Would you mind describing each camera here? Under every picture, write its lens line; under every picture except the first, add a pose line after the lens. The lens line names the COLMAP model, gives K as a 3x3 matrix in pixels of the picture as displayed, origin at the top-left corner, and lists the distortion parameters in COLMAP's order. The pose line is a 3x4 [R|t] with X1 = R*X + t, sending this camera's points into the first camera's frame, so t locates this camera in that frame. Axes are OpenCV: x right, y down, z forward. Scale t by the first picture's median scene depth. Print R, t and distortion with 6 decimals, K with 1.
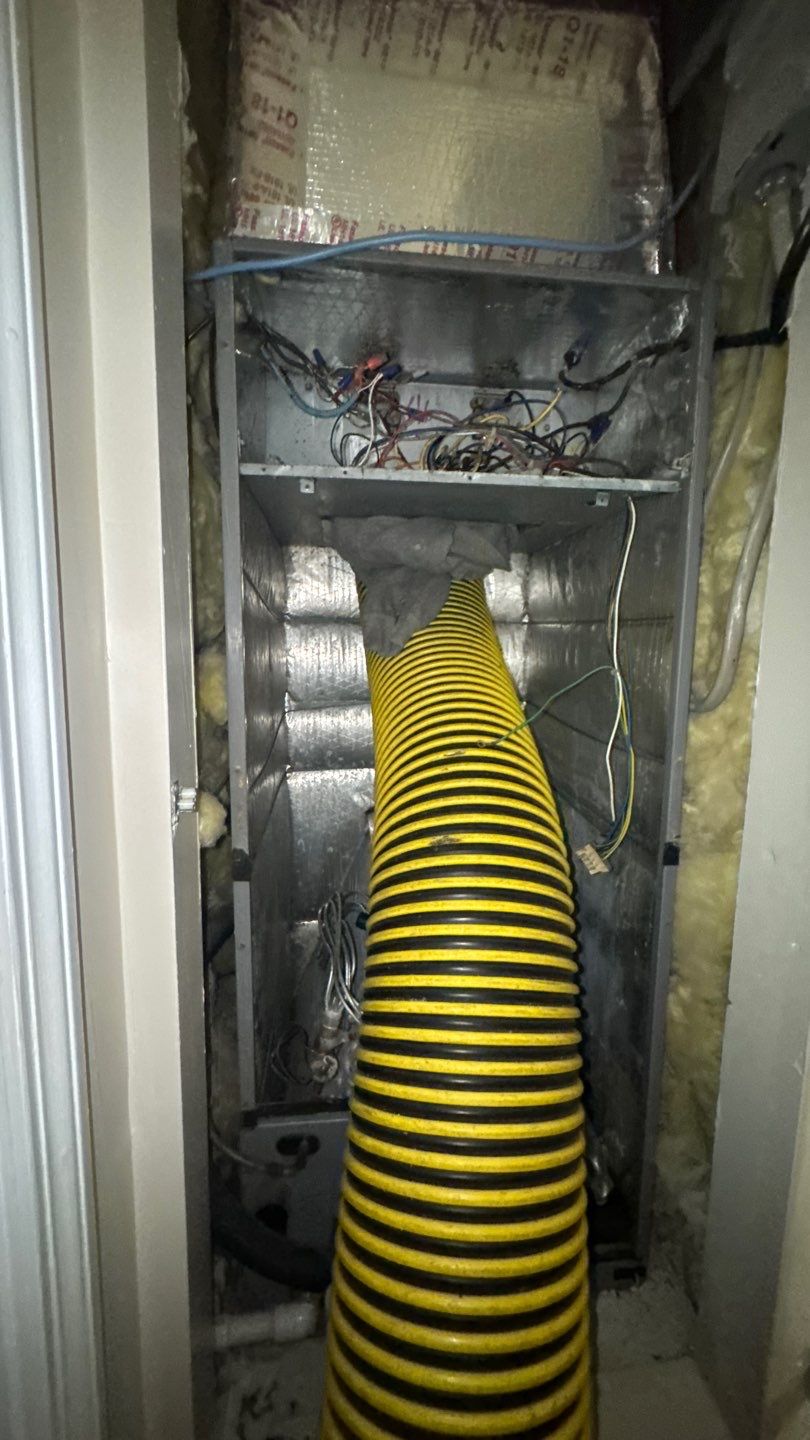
lens RADIAL K [[579.2, 0, 406.7], [0, 579.2, 715.2], [0, 0, 1]] dist [-0.004884, 0.000975]
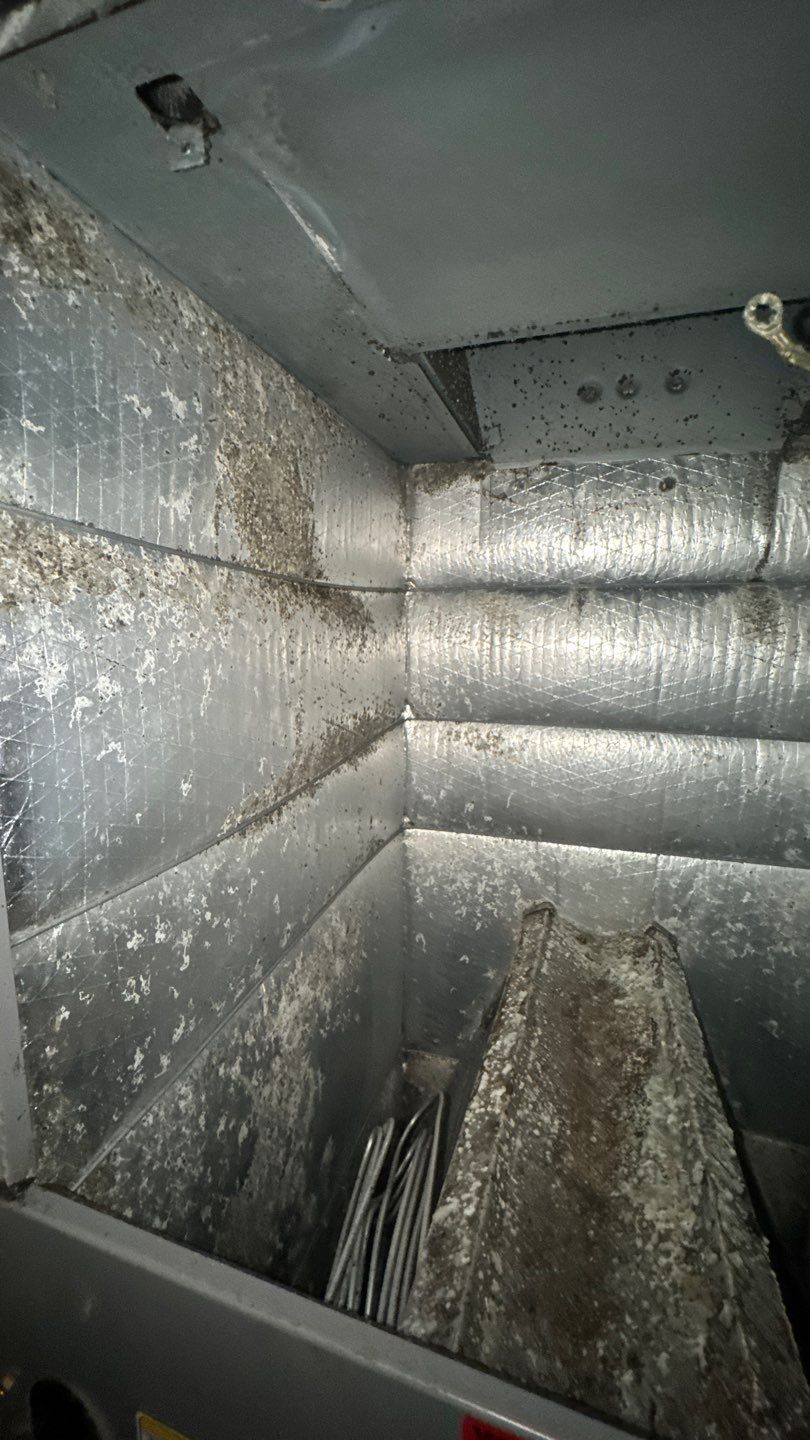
lens RADIAL K [[579.2, 0, 405.1], [0, 579.2, 717.8], [0, 0, 1]] dist [-0.004884, 0.000975]
pose [[0.903756, 0.066158, -0.422904, 0.057146], [-0.053614, 0.997699, 0.041503, -0.050051], [0.424676, -0.014835, 0.905224, 0.420937]]
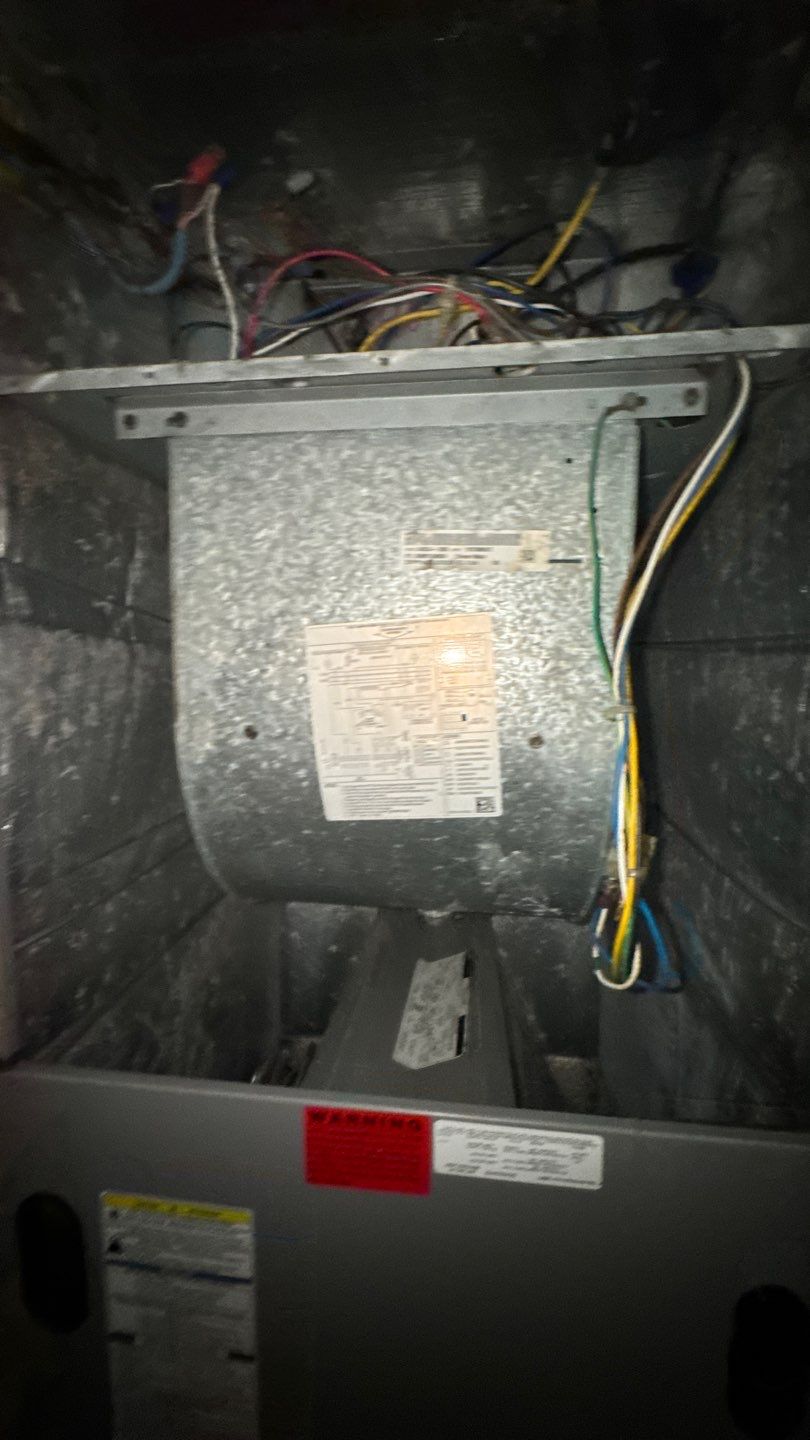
lens RADIAL K [[579.2, 0, 402.7], [0, 579.2, 719.4], [0, 0, 1]] dist [-0.004884, 0.000975]
pose [[0.970623, 0.017057, -0.239999, 0.133993], [-0.024860, 0.999255, -0.029523, -0.046950], [0.239317, 0.034622, 0.970324, 0.284922]]
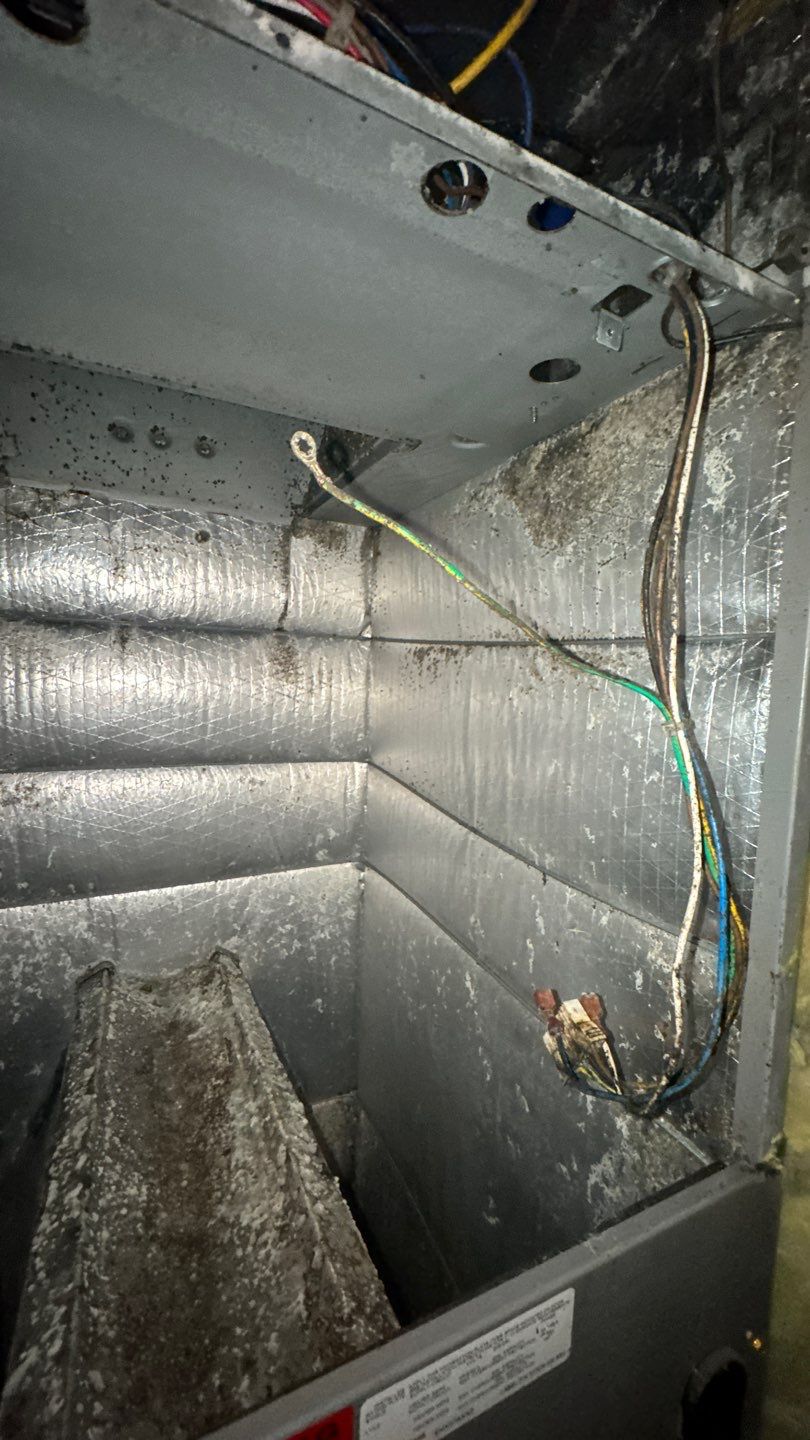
lens RADIAL K [[579.2, 0, 406.3], [0, 579.2, 718.5], [0, 0, 1]] dist [-0.004884, 0.000975]
pose [[0.945761, 0.001694, 0.324858, 0.041993], [0.010048, 0.999355, -0.034465, -0.051528], [-0.324707, 0.035860, 0.945135, 0.402657]]
